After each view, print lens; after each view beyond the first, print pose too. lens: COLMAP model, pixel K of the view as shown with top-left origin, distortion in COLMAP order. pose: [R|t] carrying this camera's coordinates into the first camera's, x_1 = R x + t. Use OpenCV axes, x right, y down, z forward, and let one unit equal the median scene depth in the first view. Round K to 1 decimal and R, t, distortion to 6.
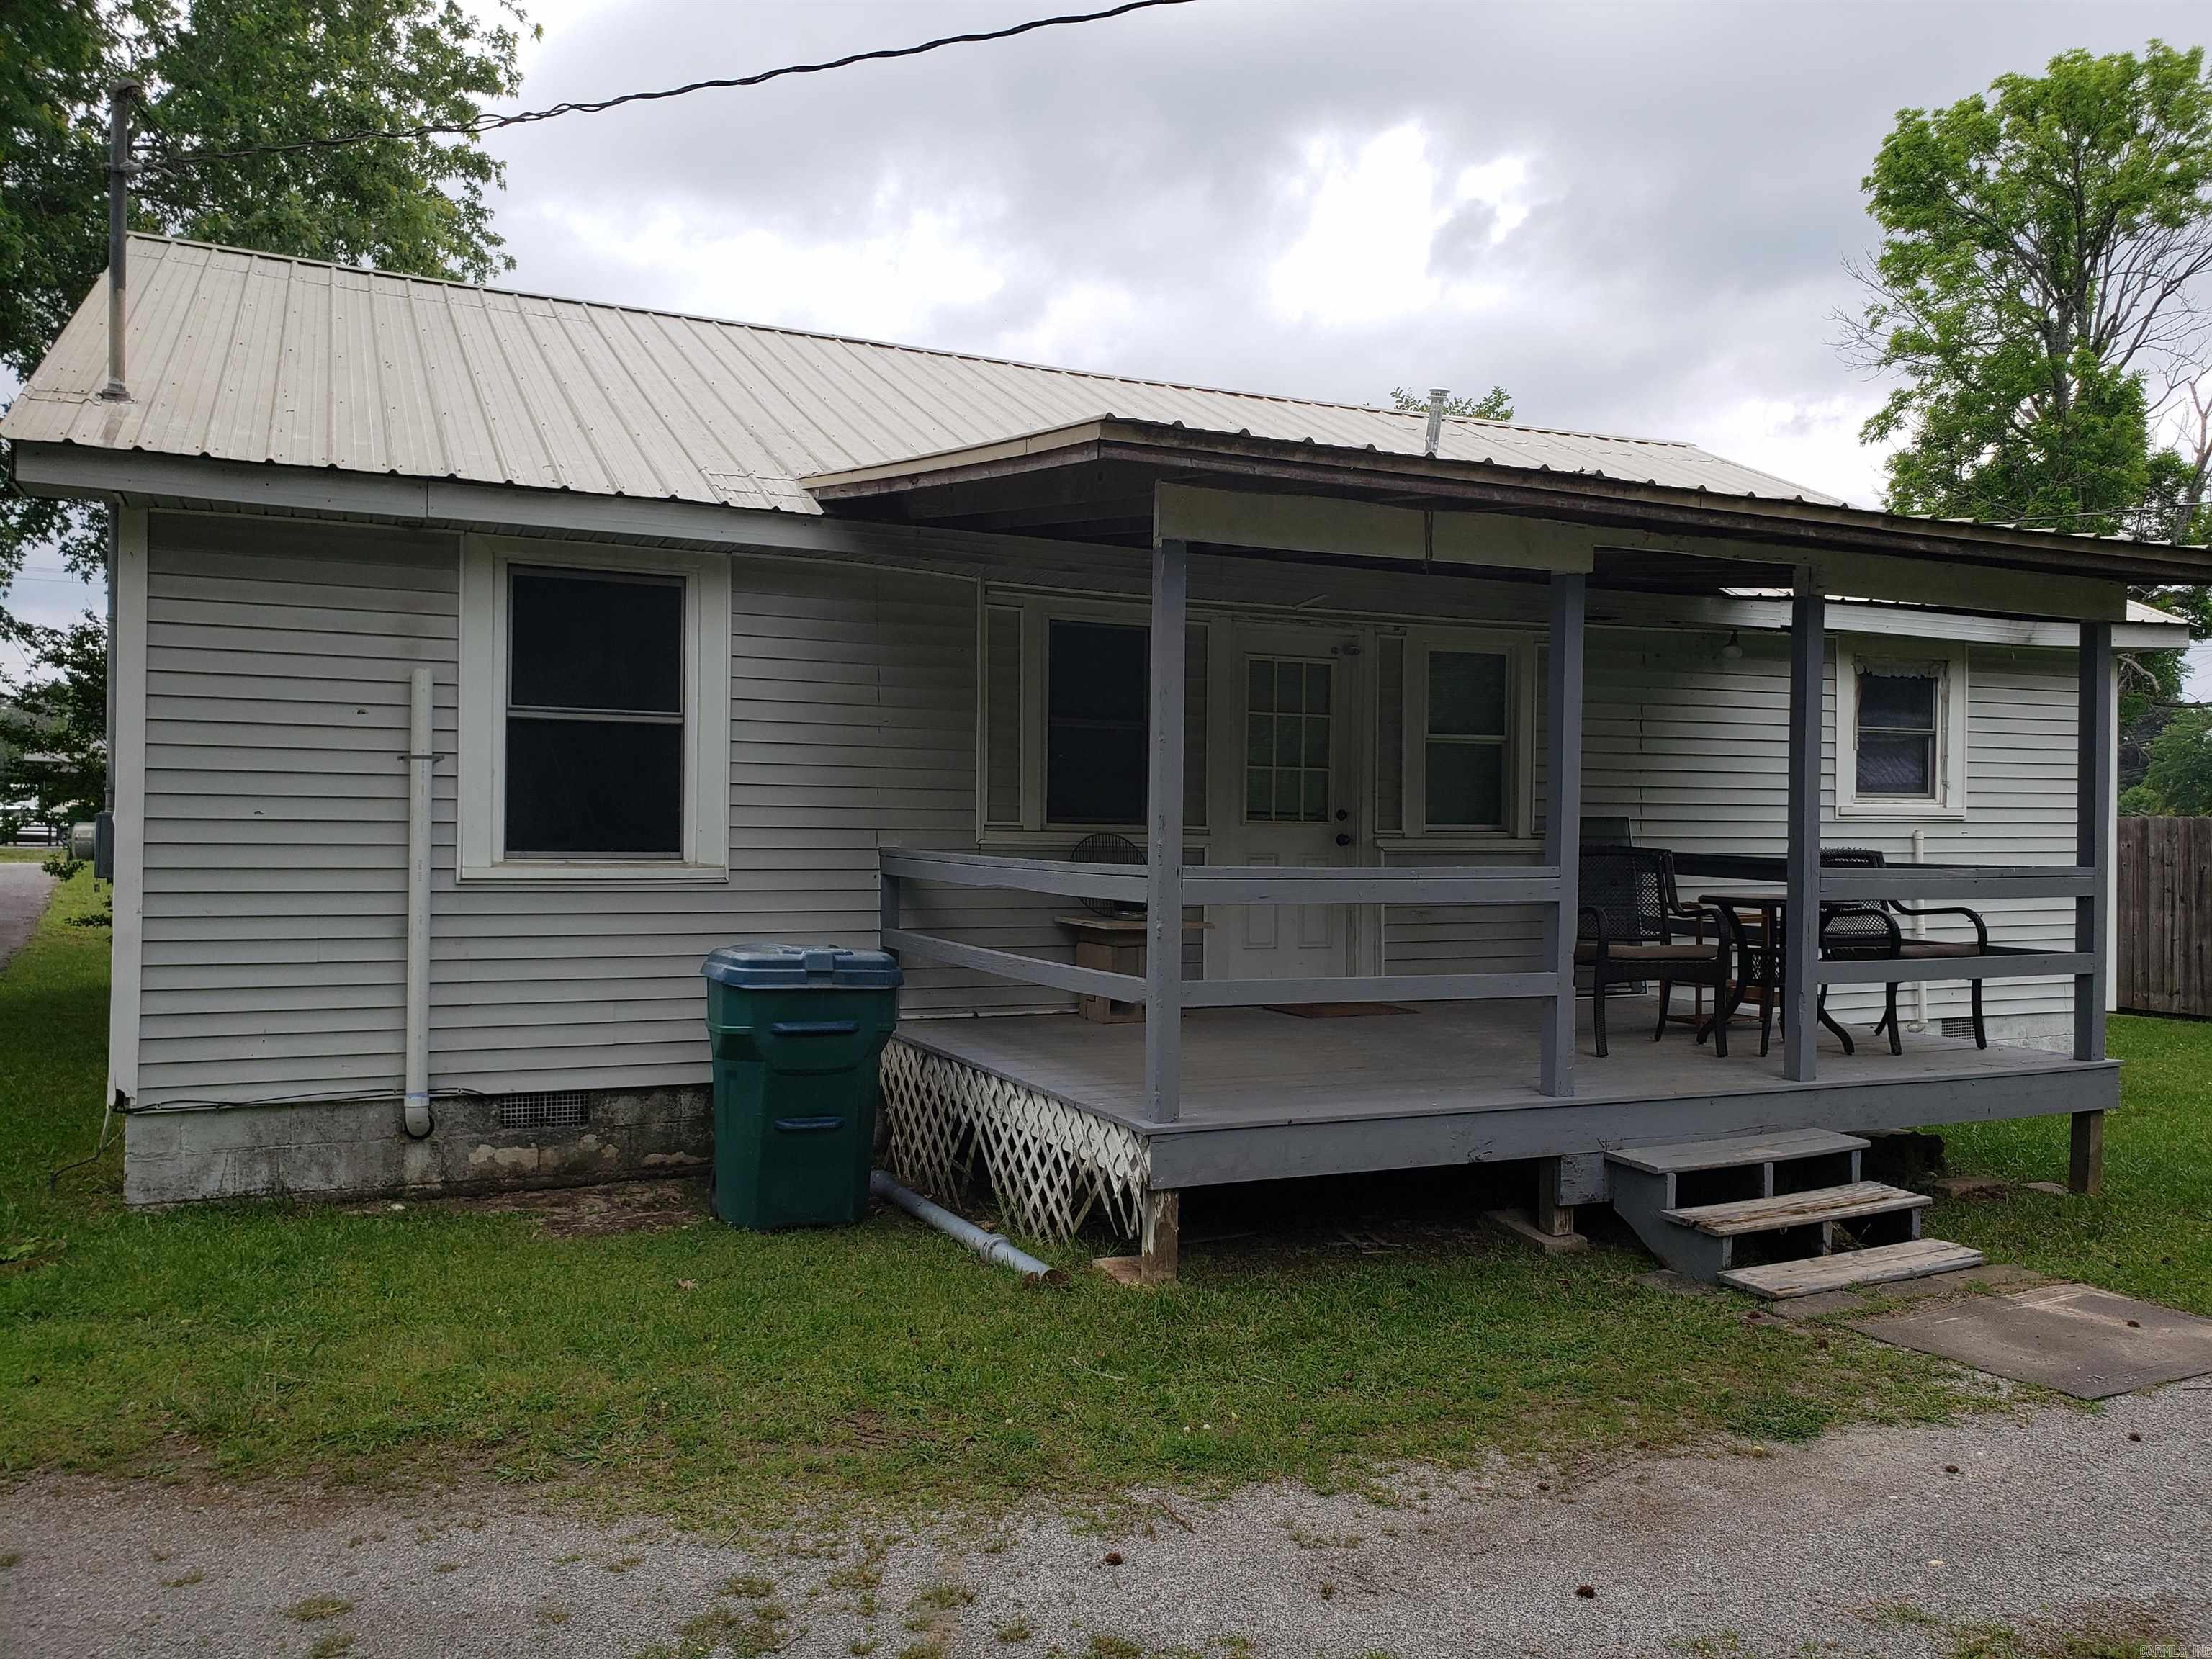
lens RADIAL K [[1683.7, 0, 1106.0], [0, 1683.7, 829.5], [0, 0, 1]] dist [0.005272, -0.011100]
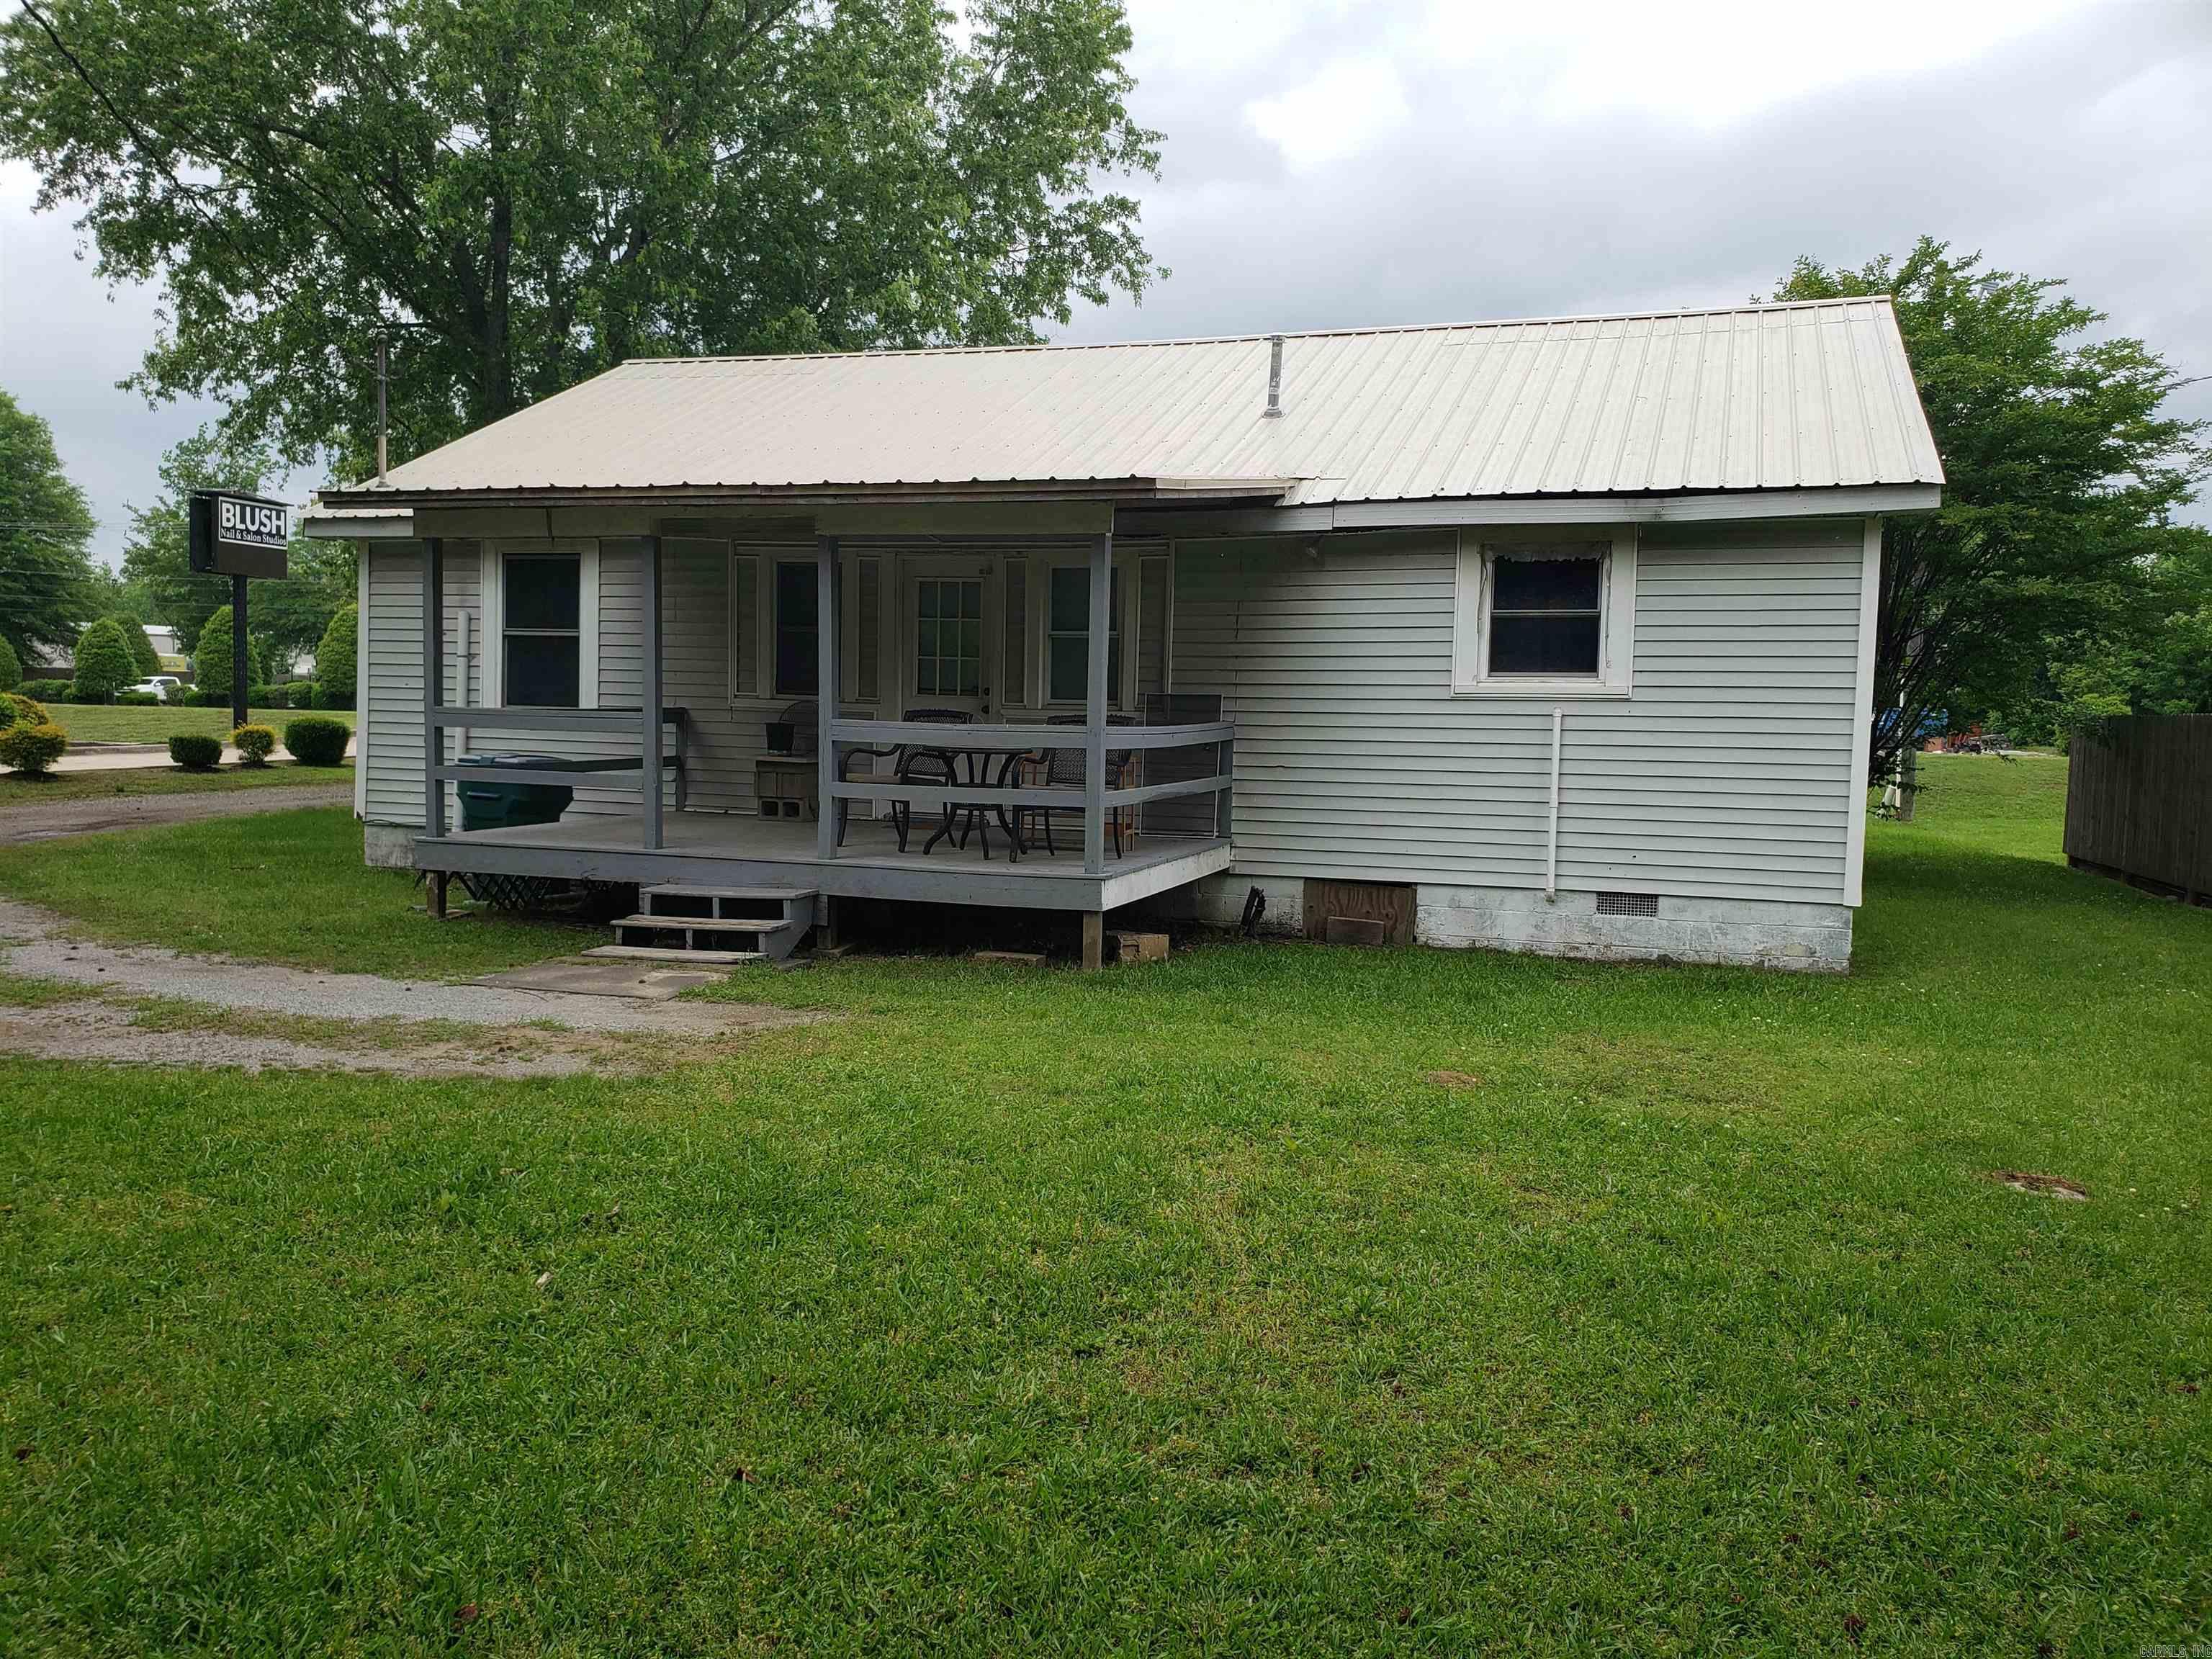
lens RADIAL K [[1656.7, 0, 1143.2], [0, 1656.7, 829.4], [0, 0, 1]] dist [0.106090, -0.002622]
pose [[0.729675, 0.055581, -0.681531, 1.295509], [-0.015963, 0.997804, 0.064284, 0.016670], [0.683607, -0.036027, 0.728960, 0.083709]]
